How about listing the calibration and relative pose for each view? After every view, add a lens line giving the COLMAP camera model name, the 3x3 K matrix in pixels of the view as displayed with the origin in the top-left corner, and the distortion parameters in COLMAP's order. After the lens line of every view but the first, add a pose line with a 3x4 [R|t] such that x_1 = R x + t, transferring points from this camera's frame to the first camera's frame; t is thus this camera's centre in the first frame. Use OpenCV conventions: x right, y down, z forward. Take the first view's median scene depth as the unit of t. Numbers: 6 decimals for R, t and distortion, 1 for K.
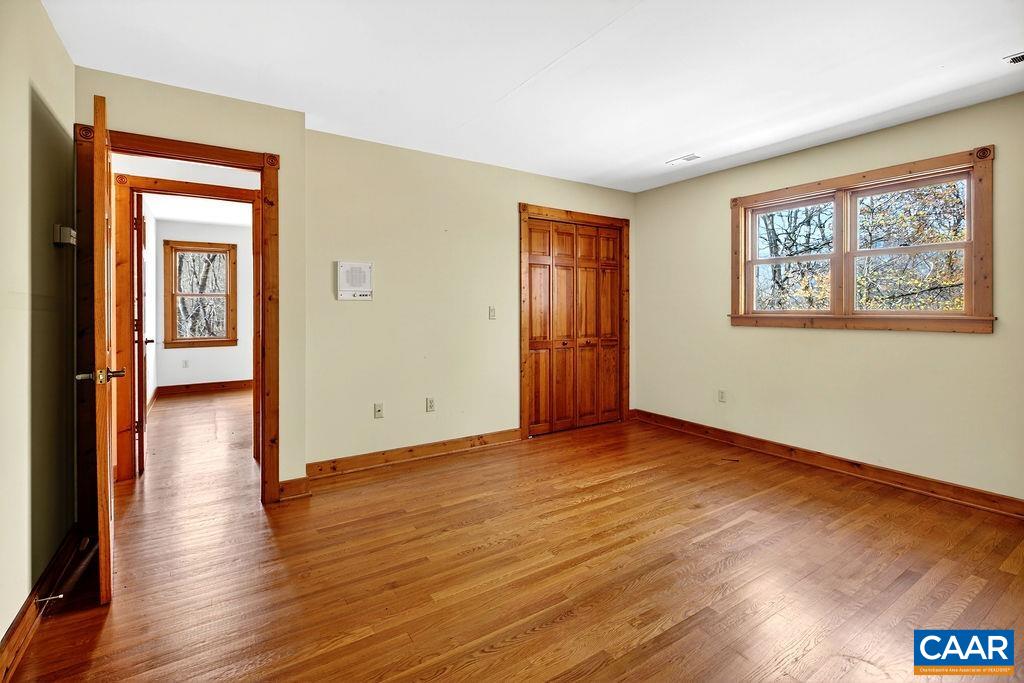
lens RADIAL K [[471.8, 0, 508.2], [0, 471.8, 308.9], [0, 0, 1]] dist [0.001812, -0.000781]
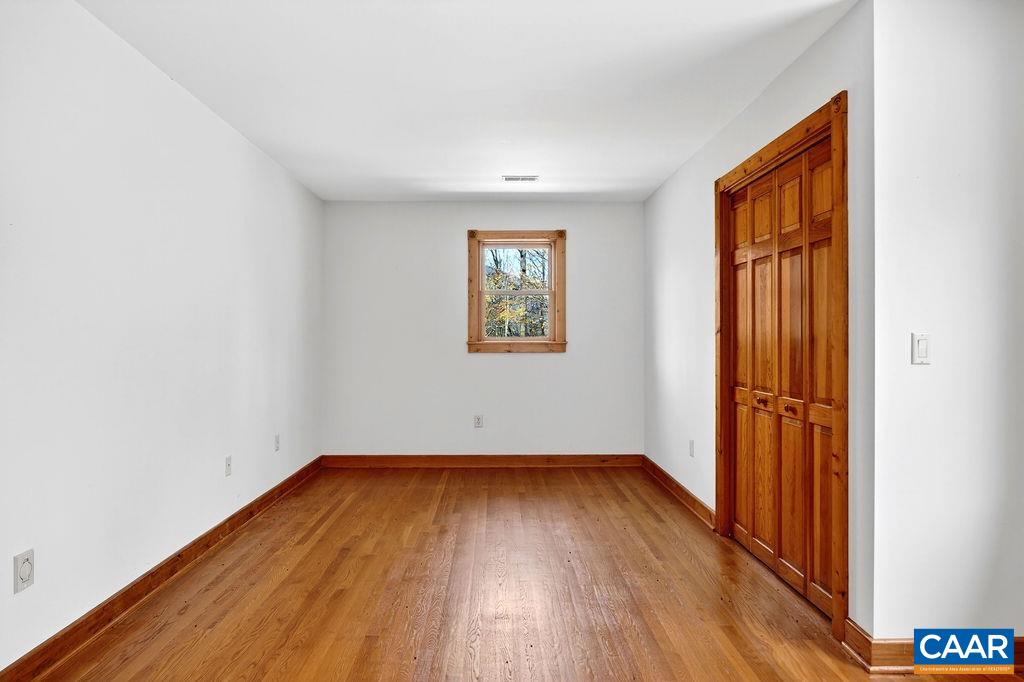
lens RADIAL K [[438.5, 0, 482.9], [0, 438.5, 338.8], [0, 0, 1]] dist [-0.030248, -0.000136]
pose [[0.551617, -0.007131, 0.834067, -0.393356], [0.004587, 0.999974, 0.005515, 0.000528], [-0.834085, 0.000784, 0.551636, 0.563010]]
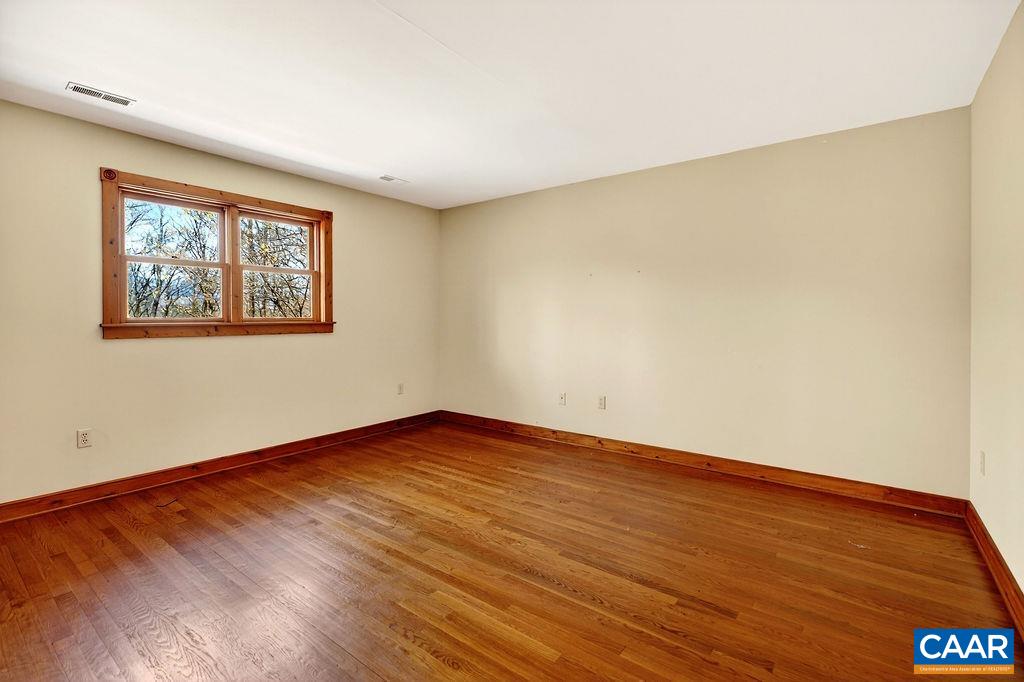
lens RADIAL K [[471.8, 0, 513.4], [0, 471.8, 319.5], [0, 0, 1]] dist [0.001812, -0.000781]
pose [[-0.339008, -0.004745, 0.940771, -0.556402], [0.001067, 0.999985, 0.005428, 0.001567], [-0.940783, 0.002844, -0.338998, 0.817832]]
